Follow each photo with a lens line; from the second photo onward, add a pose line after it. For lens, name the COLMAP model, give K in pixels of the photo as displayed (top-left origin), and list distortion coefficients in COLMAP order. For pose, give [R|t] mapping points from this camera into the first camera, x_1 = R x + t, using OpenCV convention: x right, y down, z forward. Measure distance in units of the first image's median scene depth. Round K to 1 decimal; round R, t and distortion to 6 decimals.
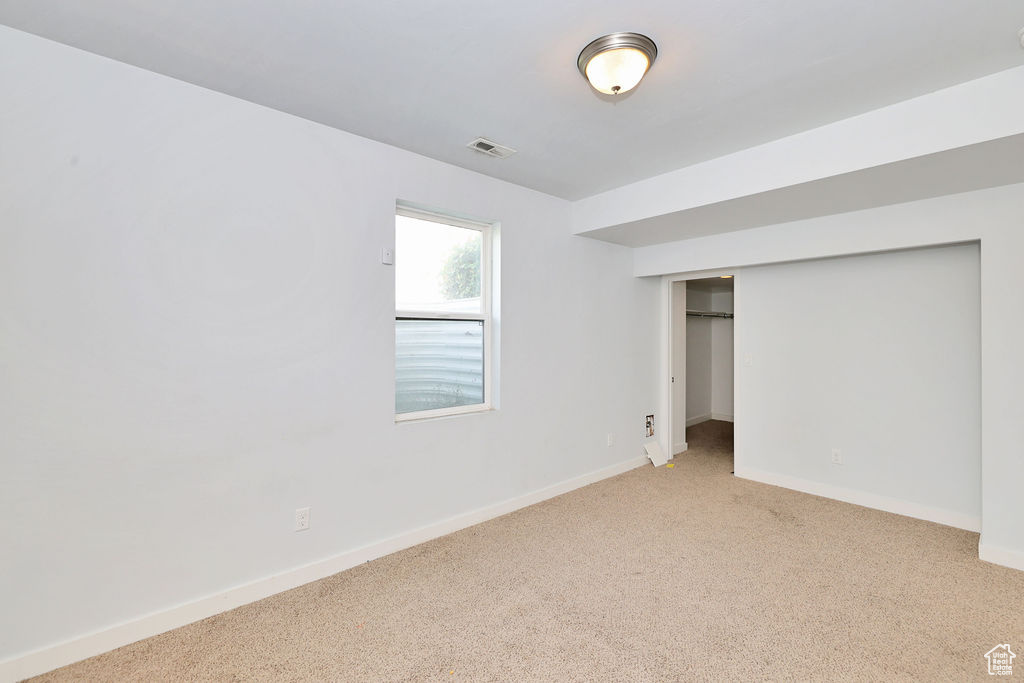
lens RADIAL K [[431.9, 0, 515.1], [0, 431.9, 338.2], [0, 0, 1]] dist [0.001219, -0.000235]
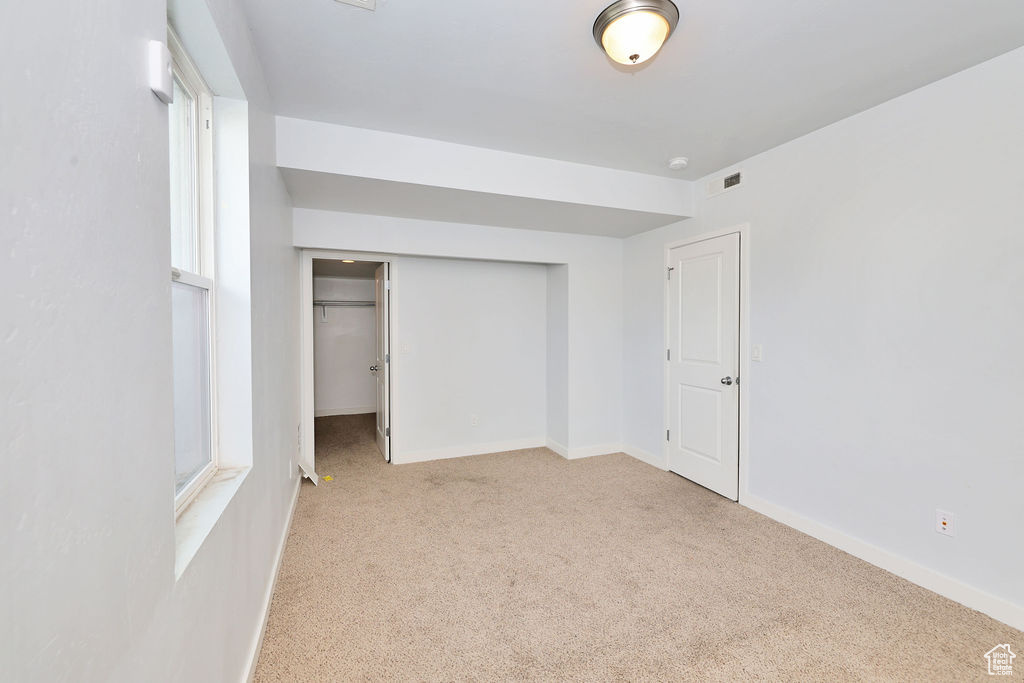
lens RADIAL K [[431.9, 0, 512.7], [0, 431.9, 339.6], [0, 0, 1]] dist [0.001219, -0.000235]
pose [[0.331687, -0.033570, 0.942792, -0.384799], [0.008744, 0.999433, 0.032511, 0.001363], [-0.943349, -0.002539, 0.331792, 0.482660]]
